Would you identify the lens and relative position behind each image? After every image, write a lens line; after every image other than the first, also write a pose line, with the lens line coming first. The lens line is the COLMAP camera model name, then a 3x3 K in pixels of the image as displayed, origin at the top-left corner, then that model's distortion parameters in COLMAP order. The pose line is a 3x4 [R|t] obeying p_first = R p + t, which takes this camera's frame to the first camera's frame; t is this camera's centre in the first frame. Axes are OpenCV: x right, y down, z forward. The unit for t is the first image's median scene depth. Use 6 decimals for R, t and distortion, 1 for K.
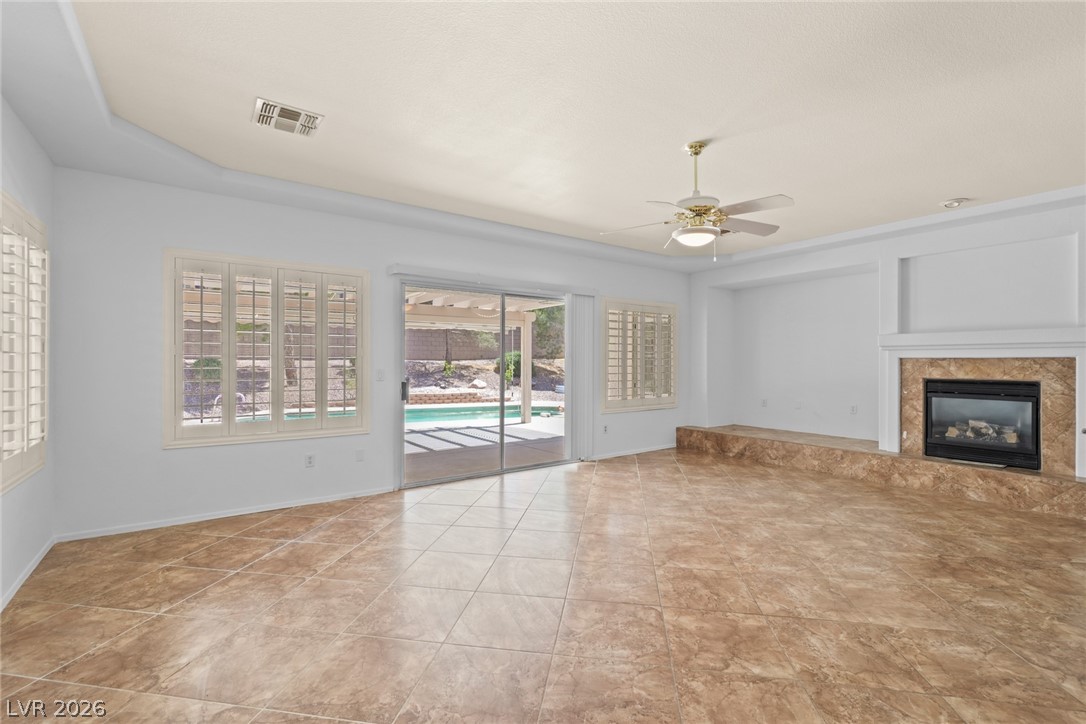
lens RADIAL K [[474.3, 0, 529.5], [0, 474.3, 355.2], [0, 0, 1]] dist [-0.008775, 0.003995]
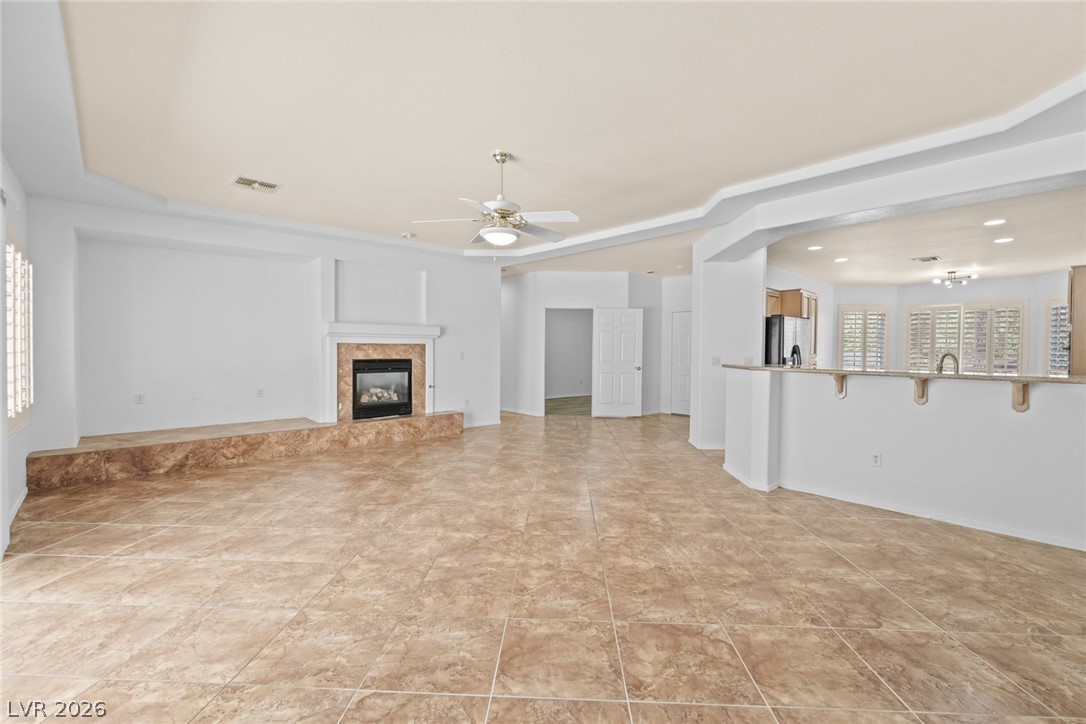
lens RADIAL K [[474.3, 0, 545.2], [0, 474.3, 356.0], [0, 0, 1]] dist [-0.008775, 0.003995]
pose [[-0.131383, -0.021377, 0.991101, -0.504410], [-0.020620, 0.999610, 0.018827, 0.005832], [-0.991117, -0.017963, -0.131772, 0.675423]]
